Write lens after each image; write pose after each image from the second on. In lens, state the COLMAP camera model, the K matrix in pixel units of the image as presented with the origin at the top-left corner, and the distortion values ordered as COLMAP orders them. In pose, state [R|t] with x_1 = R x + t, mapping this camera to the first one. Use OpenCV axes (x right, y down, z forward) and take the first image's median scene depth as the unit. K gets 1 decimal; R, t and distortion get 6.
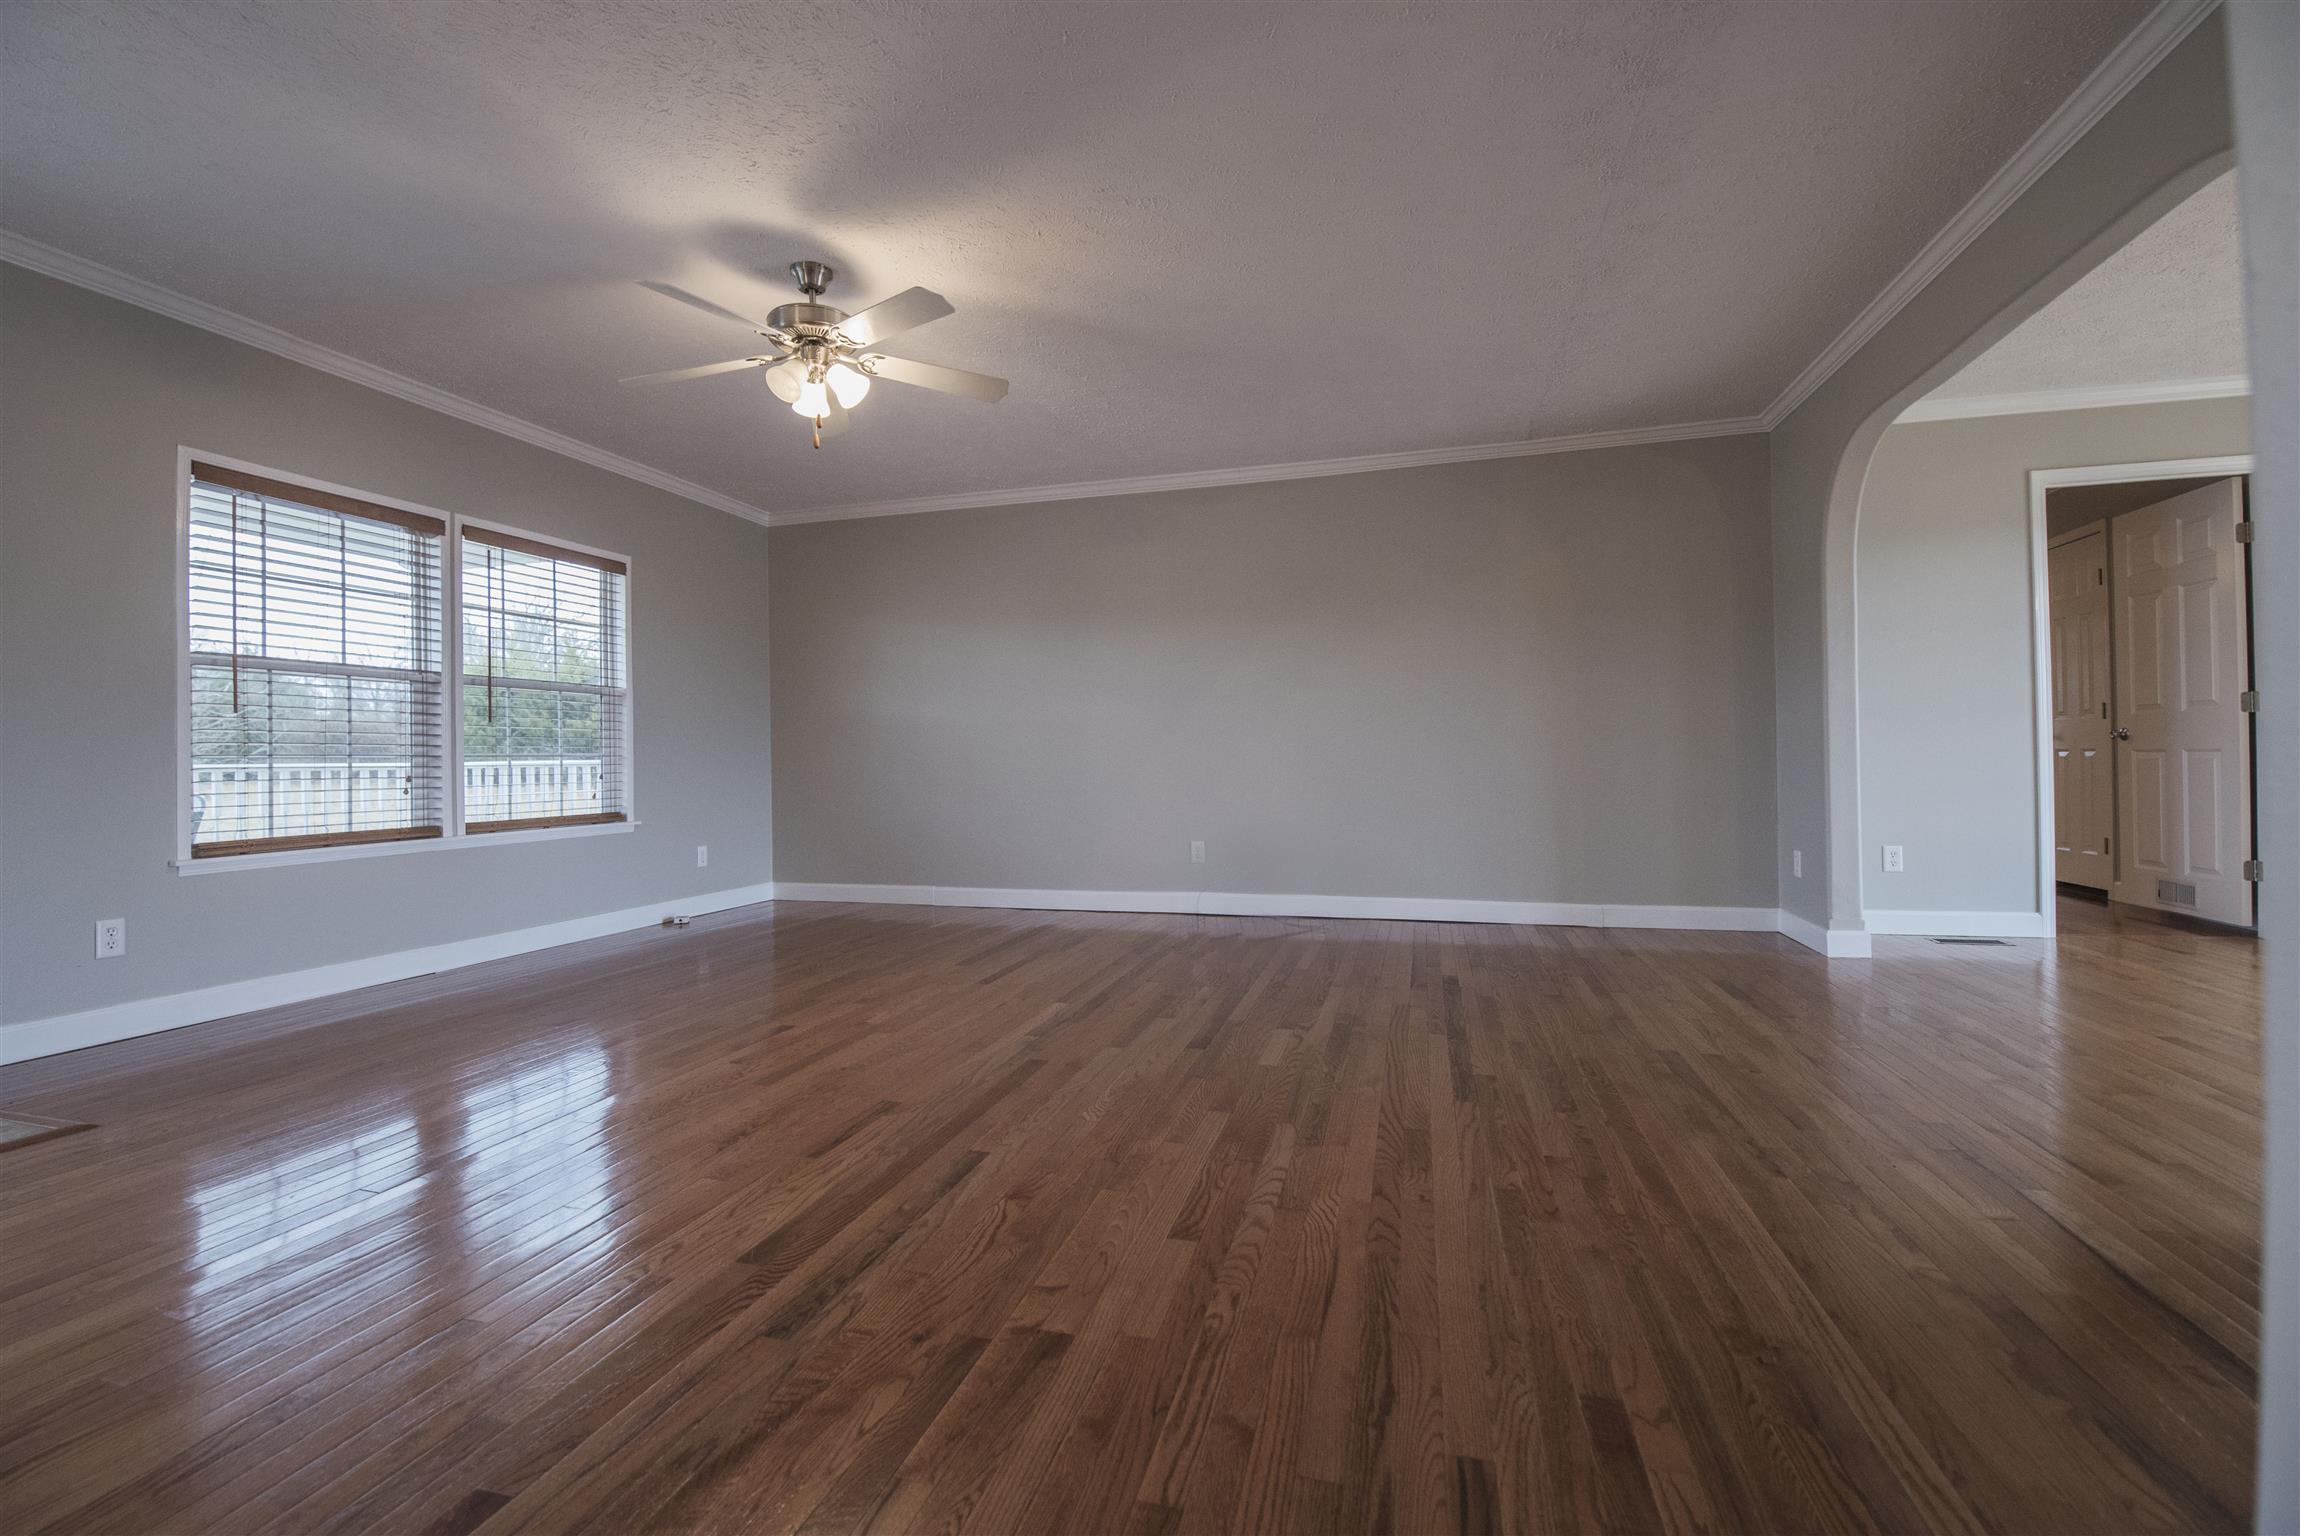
lens RADIAL K [[992.4, 0, 1123.4], [0, 992.4, 761.3], [0, 0, 1]] dist [-0.002583, -0.000395]
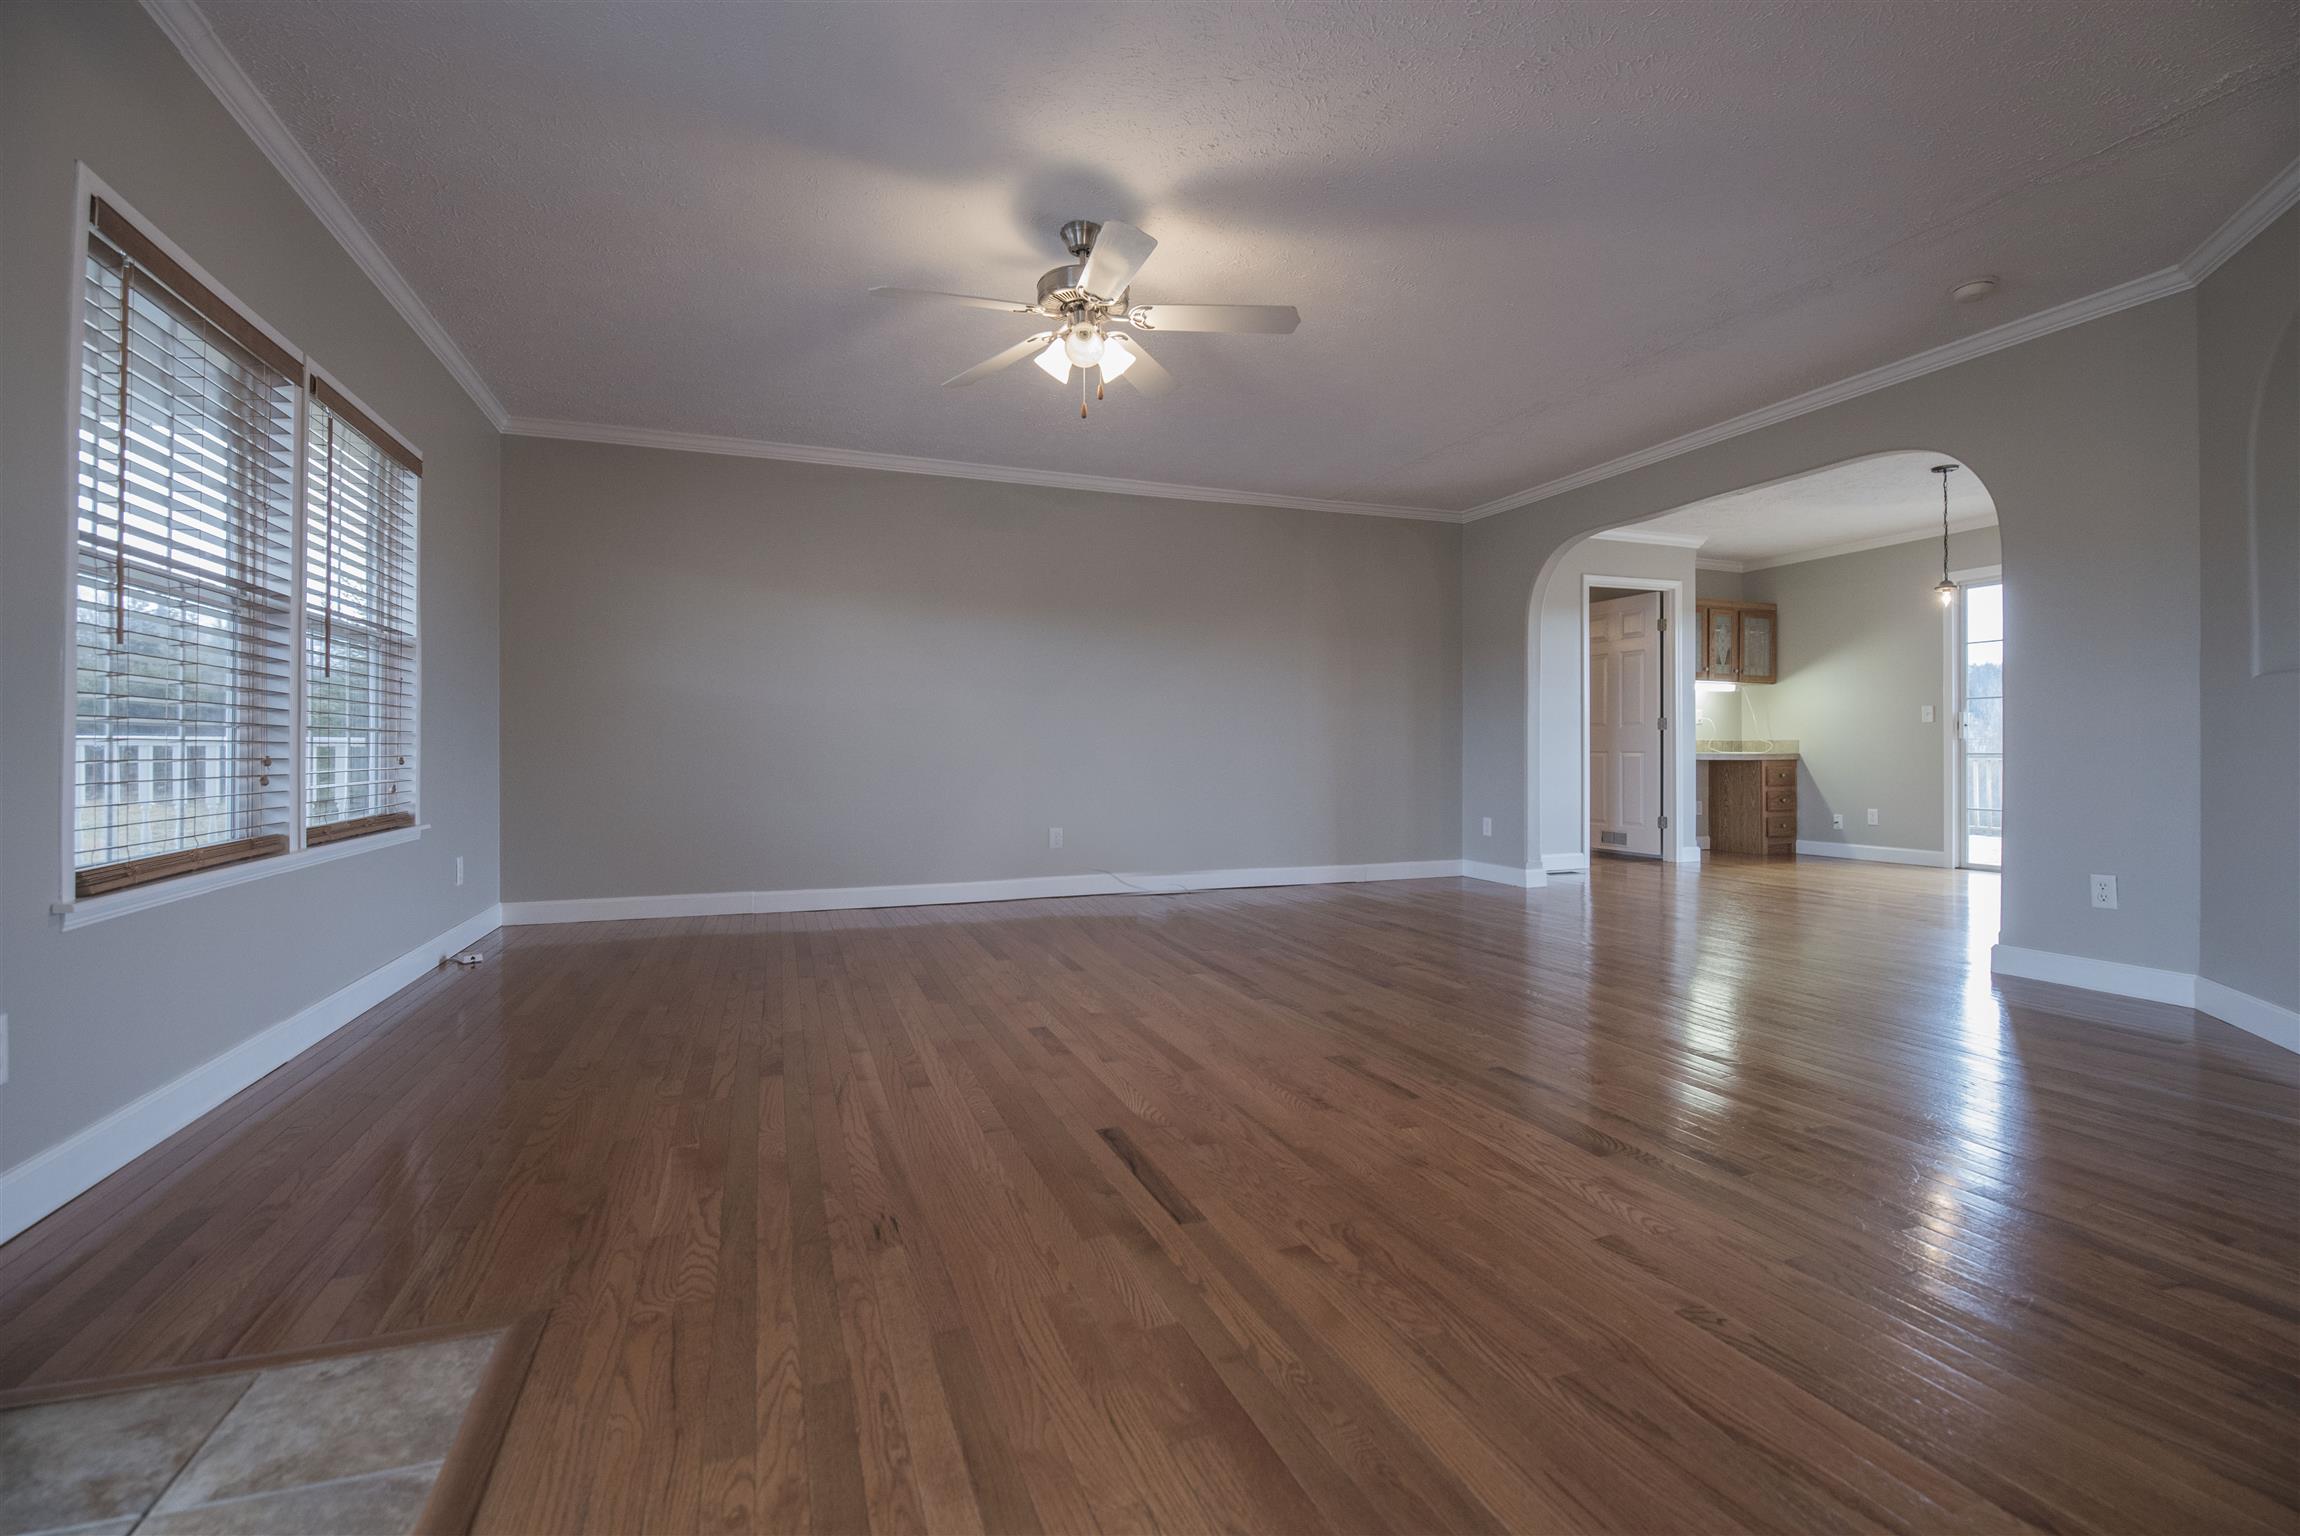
lens RADIAL K [[1007.5, 0, 1146.3], [0, 1007.5, 747.7], [0, 0, 1]] dist [0.003453, -0.000210]
pose [[0.798670, 0.014915, 0.601585, -0.631079], [-0.010130, 0.999884, -0.011341, 0.010075], [-0.601684, 0.002964, 0.798729, 0.138521]]
